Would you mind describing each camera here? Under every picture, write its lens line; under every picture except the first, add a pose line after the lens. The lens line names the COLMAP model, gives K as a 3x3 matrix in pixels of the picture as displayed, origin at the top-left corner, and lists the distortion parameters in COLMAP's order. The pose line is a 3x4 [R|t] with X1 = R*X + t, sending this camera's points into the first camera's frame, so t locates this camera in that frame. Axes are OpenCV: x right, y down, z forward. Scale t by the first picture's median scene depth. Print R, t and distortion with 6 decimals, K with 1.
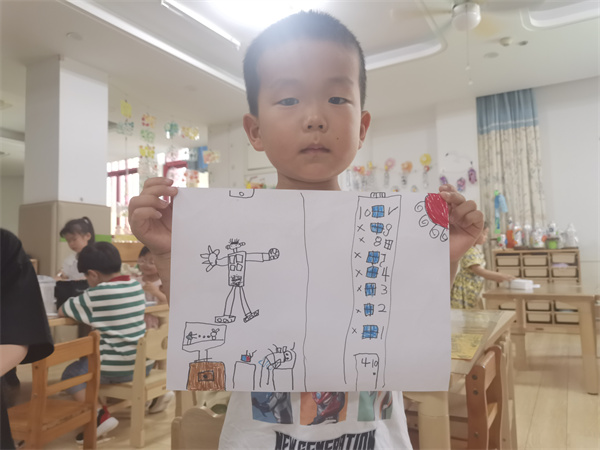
lens RADIAL K [[462.6, 0, 300.0], [0, 462.6, 225.0], [0, 0, 1]] dist [-0.002215, -0.003200]
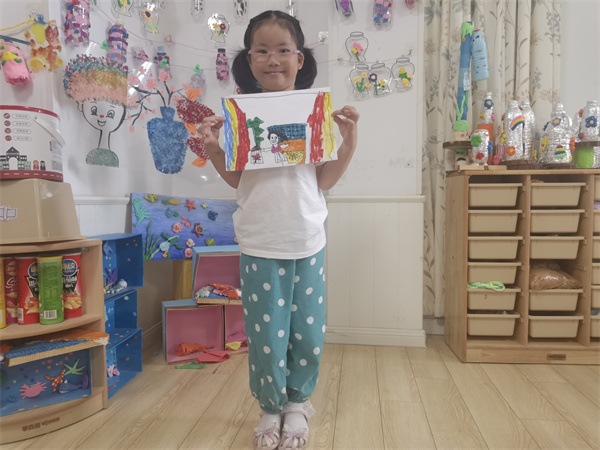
lens RADIAL K [[462.6, 0, 300.0], [0, 462.6, 225.0], [0, 0, 1]] dist [-0.002215, -0.003200]
pose [[0.920681, -0.013146, 0.390095, 0.129254], [-0.034704, 0.992717, 0.115361, 0.060293], [-0.388770, -0.119749, 0.913520, 0.666194]]
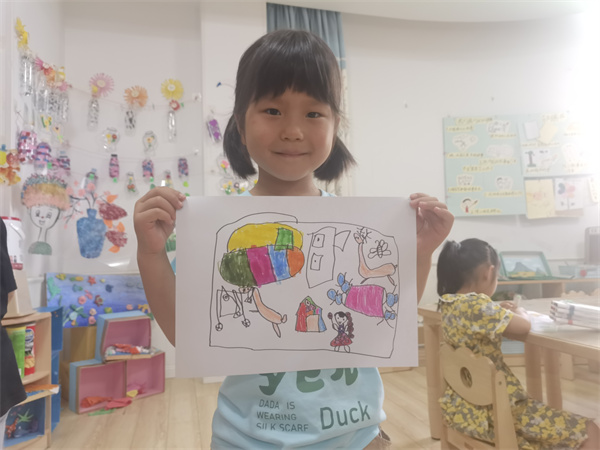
lens RADIAL K [[462.6, 0, 300.0], [0, 462.6, 225.0], [0, 0, 1]] dist [-0.002215, -0.003200]
pose [[0.715168, 0.039882, 0.697814, -0.002581], [-0.031949, 0.999193, -0.024363, 0.035938], [-0.698222, -0.004870, 0.715865, 0.553781]]
